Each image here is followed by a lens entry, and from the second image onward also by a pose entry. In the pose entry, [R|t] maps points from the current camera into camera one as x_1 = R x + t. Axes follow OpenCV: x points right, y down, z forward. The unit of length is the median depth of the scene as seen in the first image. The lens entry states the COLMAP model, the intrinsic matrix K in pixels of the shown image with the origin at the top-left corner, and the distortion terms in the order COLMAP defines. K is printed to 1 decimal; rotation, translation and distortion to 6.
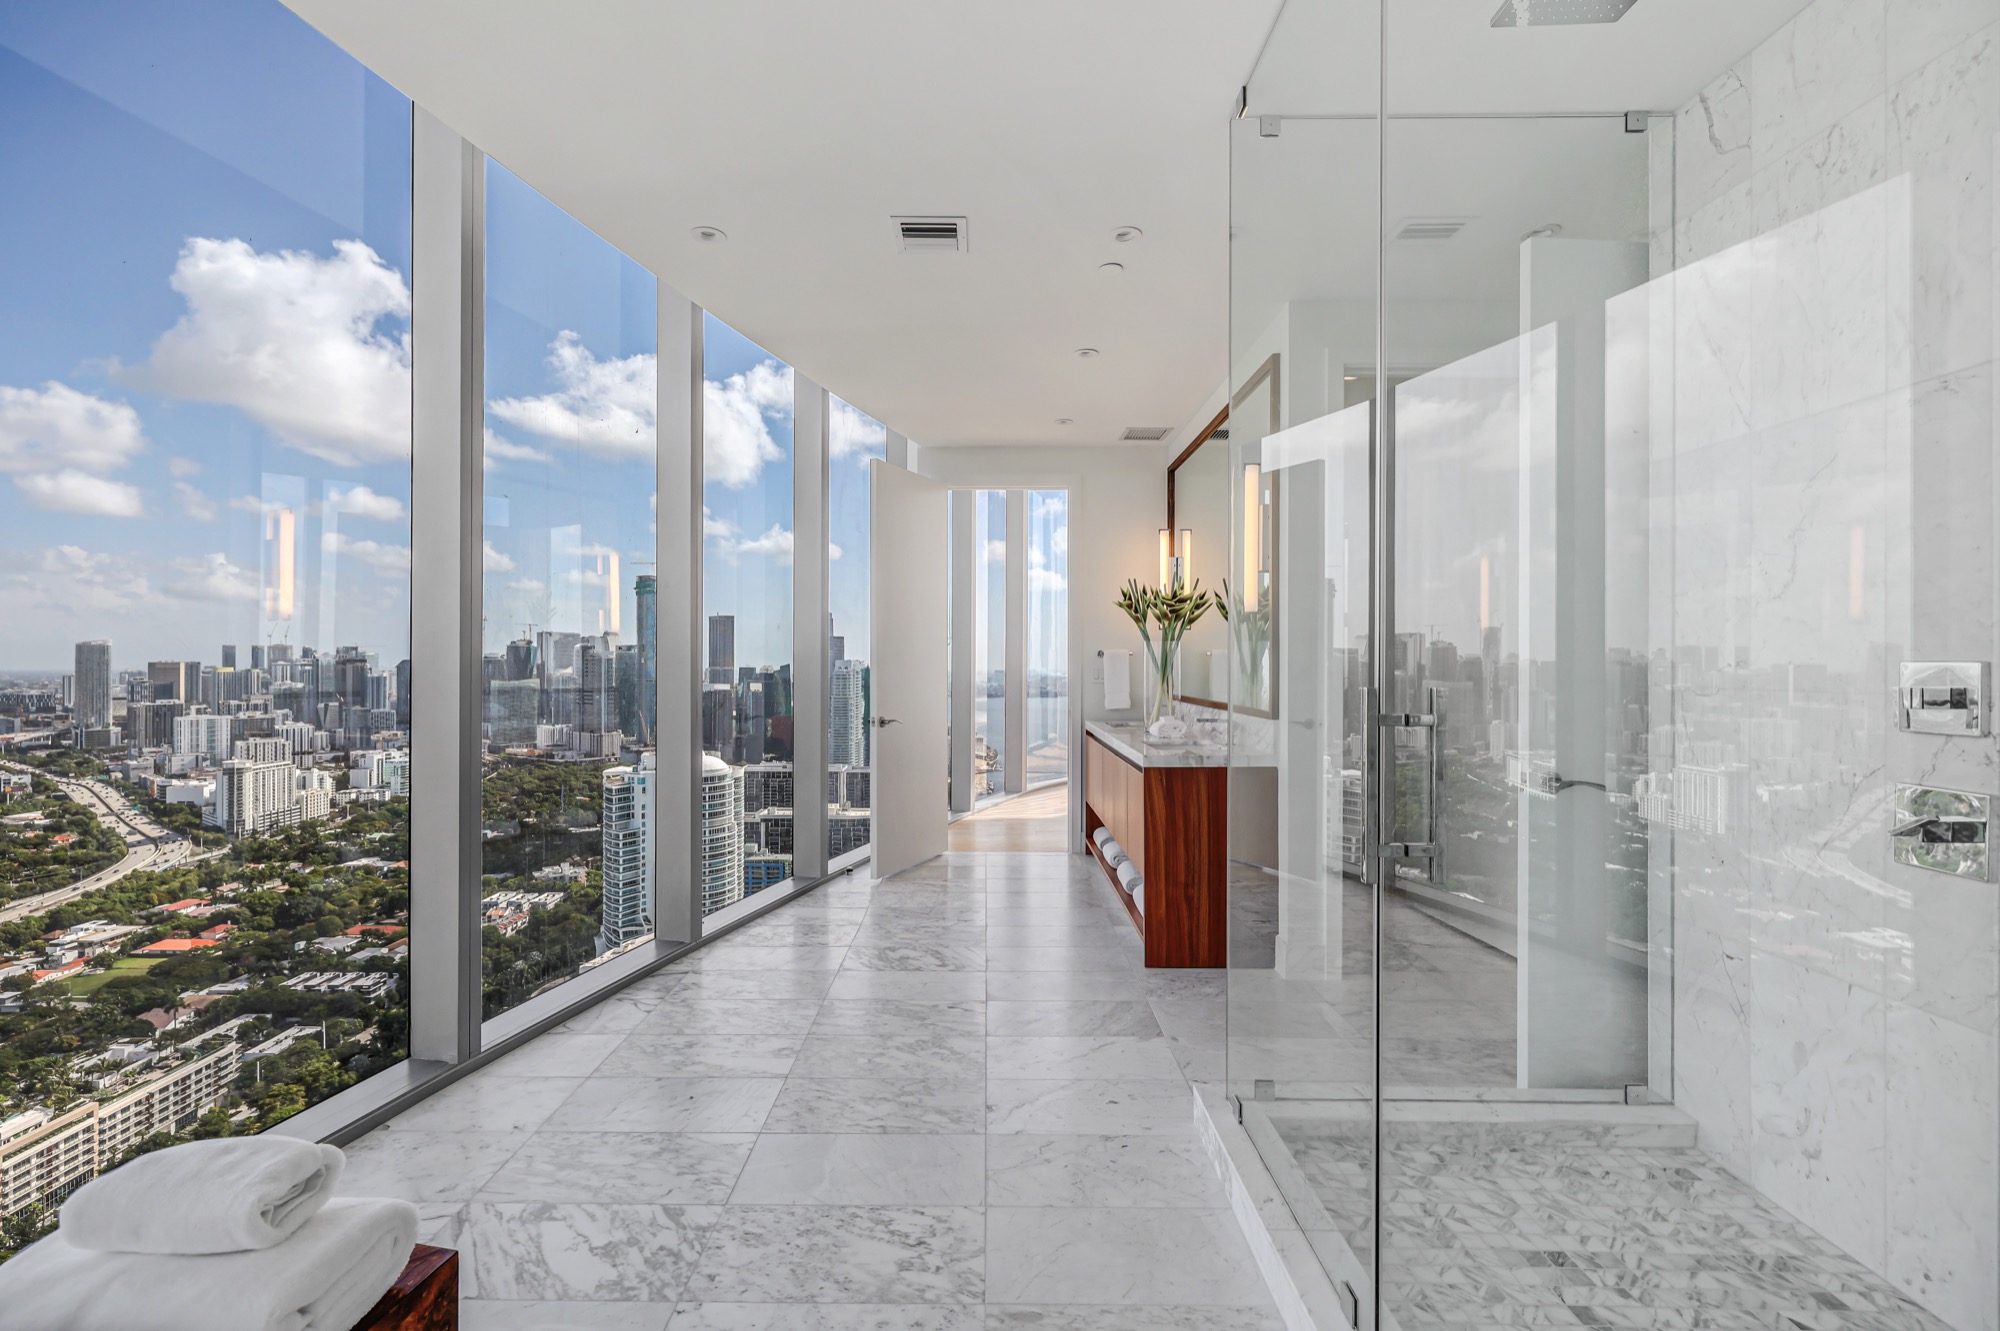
lens RADIAL K [[859.4, 0, 991.9], [0, 859.4, 671.7], [0, 0, 1]] dist [0.001401, 0.000847]
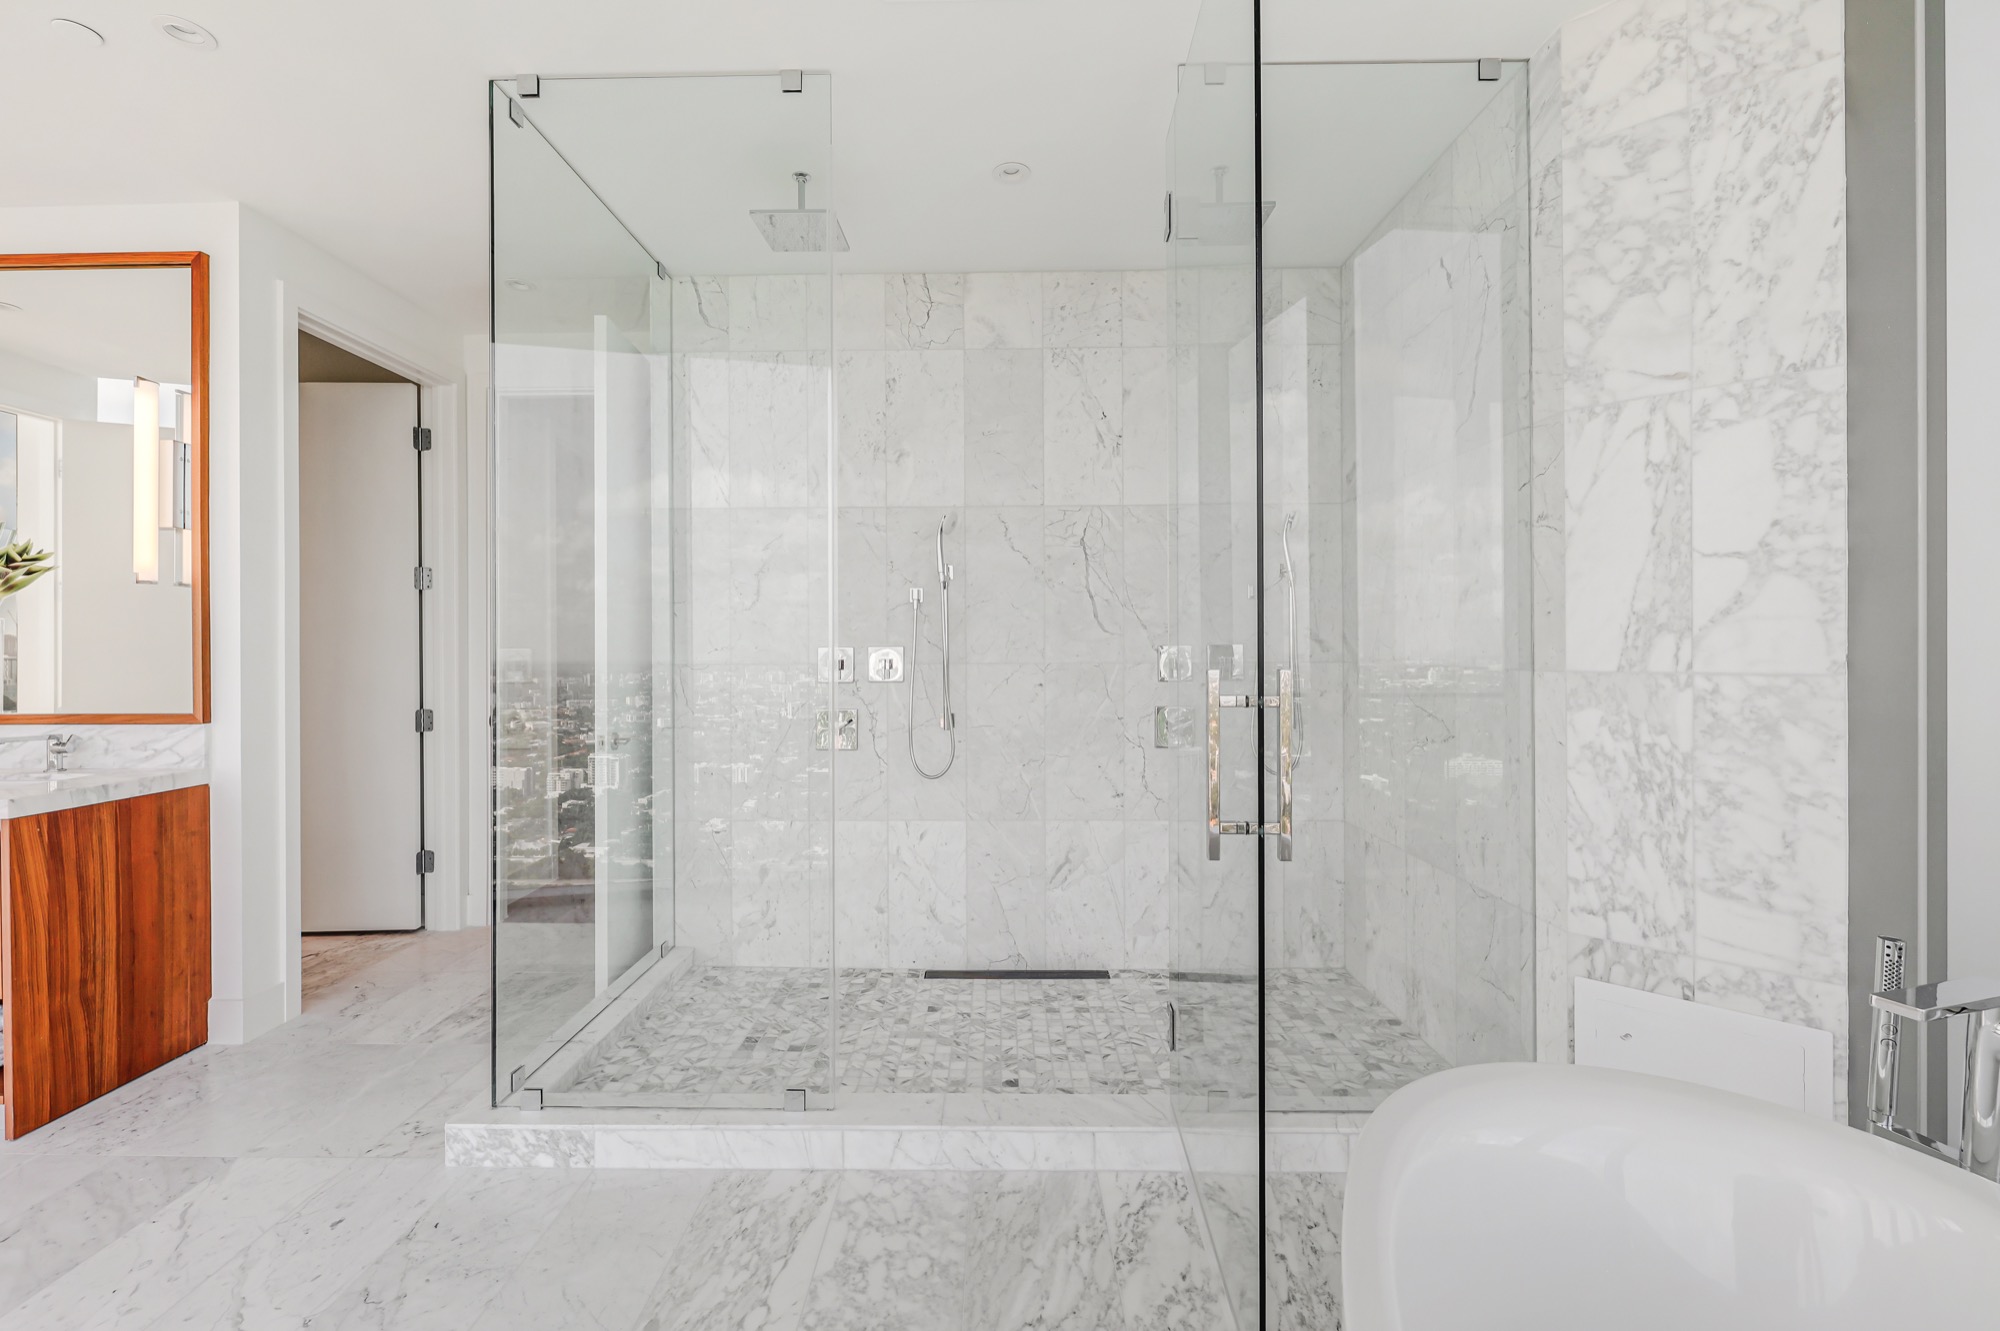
lens RADIAL K [[859.4, 0, 988.2], [0, 859.4, 647.7], [0, 0, 1]] dist [0.001401, 0.000847]
pose [[0.010022, -0.005213, 0.999936, -0.447093], [0.011053, 0.999926, 0.005103, -0.007708], [-0.999889, 0.011002, 0.010078, 0.292241]]
